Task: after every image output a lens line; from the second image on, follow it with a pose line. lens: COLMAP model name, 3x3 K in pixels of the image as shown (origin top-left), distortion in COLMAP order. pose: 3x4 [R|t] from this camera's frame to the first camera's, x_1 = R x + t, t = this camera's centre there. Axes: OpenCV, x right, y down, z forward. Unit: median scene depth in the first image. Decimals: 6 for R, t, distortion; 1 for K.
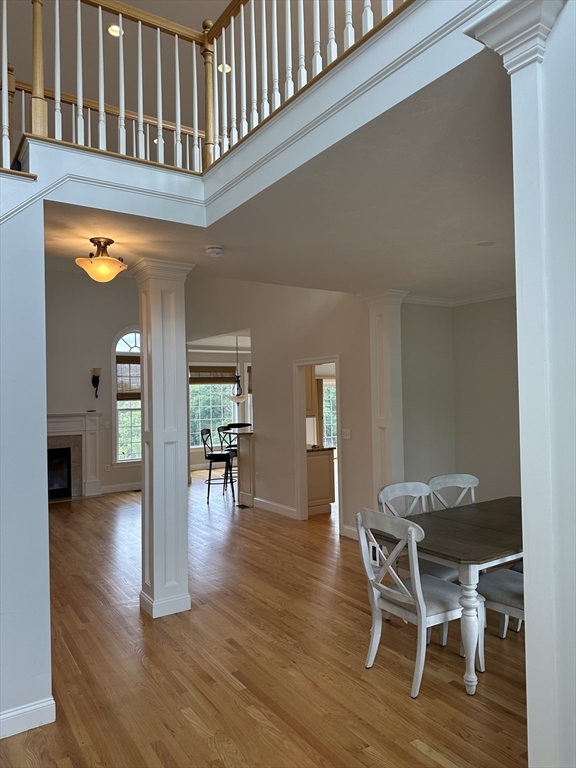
lens RADIAL K [[541.9, 0, 286.0], [0, 541.9, 384.9], [0, 0, 1]] dist [0.053583, -0.063916]
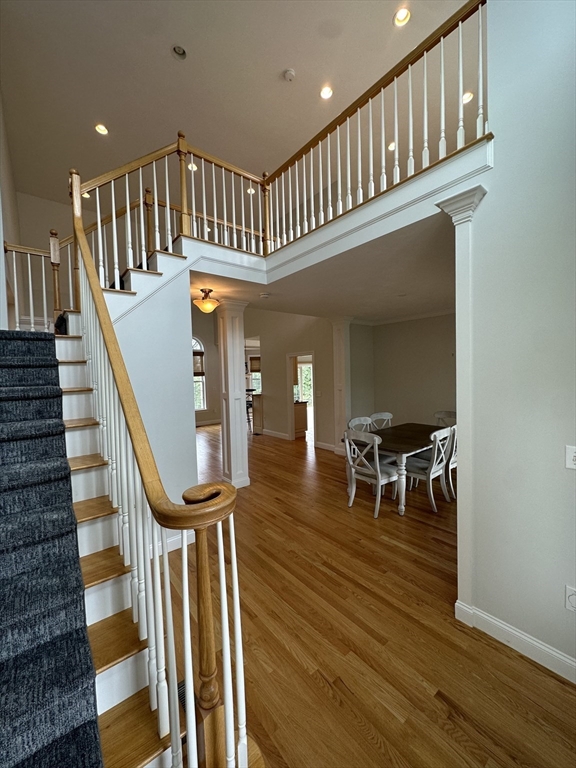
lens RADIAL K [[308.1, 0, 291.7], [0, 308.1, 382.7], [0, 0, 1]] dist [0.000123, 0.000402]
pose [[0.994769, -0.010940, 0.101561, -0.170577], [0.005822, 0.998704, 0.050555, -0.002098], [-0.101982, -0.049699, 0.993544, -0.087879]]
